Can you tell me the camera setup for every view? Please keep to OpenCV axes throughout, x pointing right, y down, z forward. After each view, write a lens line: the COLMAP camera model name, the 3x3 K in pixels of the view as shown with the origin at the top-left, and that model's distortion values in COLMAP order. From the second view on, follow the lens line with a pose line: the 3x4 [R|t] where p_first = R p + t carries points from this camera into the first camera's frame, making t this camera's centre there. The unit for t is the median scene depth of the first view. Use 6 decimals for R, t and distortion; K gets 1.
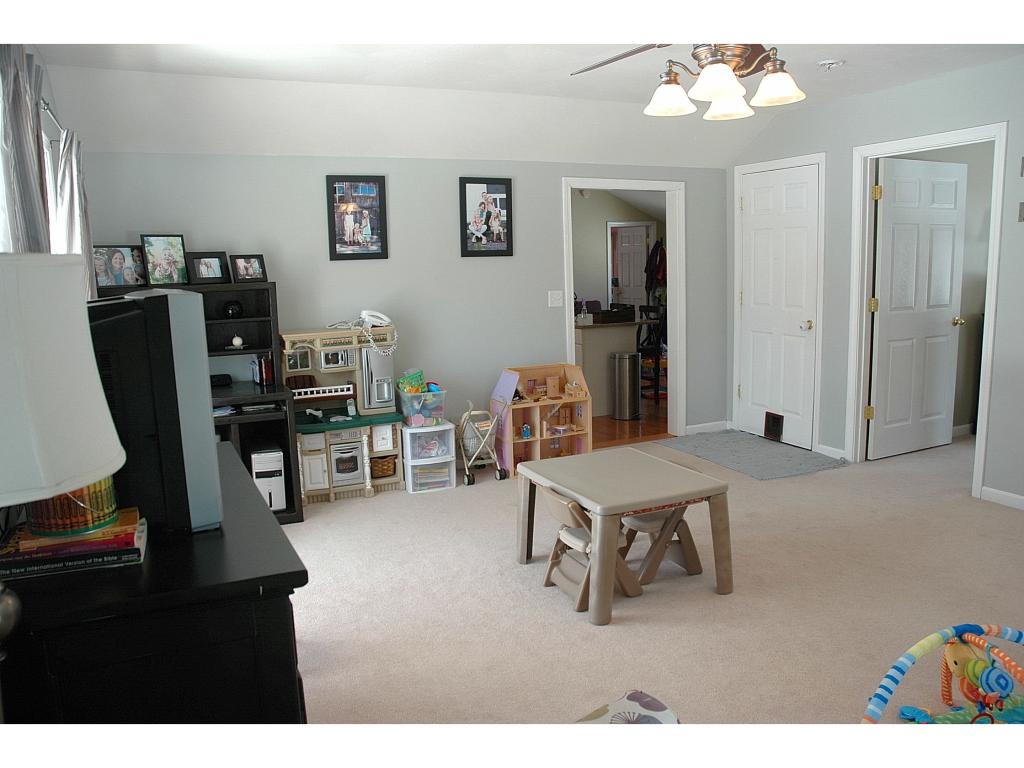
lens RADIAL K [[811.9, 0, 515.9], [0, 811.9, 381.8], [0, 0, 1]] dist [-0.172525, 0.187363]
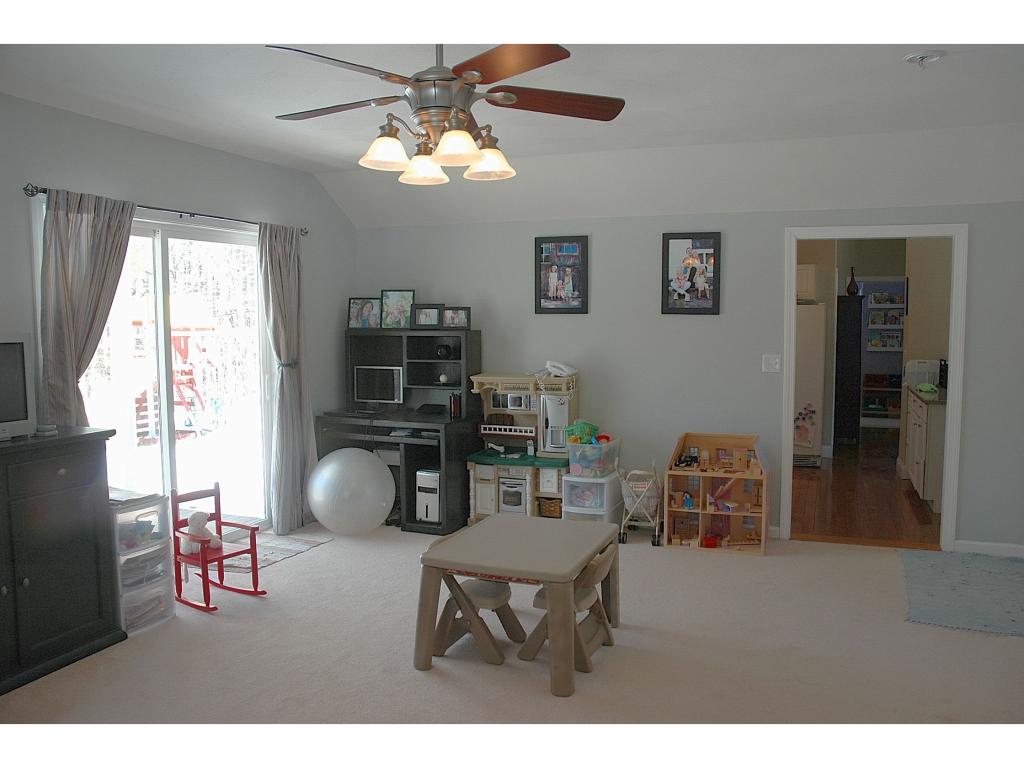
lens RADIAL K [[811.9, 0, 515.9], [0, 811.9, 381.8], [0, 0, 1]] dist [-0.172525, 0.187363]
pose [[0.681317, 0.080149, -0.727588, 0.570306], [-0.125133, 0.992109, -0.007887, -0.045758], [0.721214, 0.096419, 0.685969, 0.221031]]
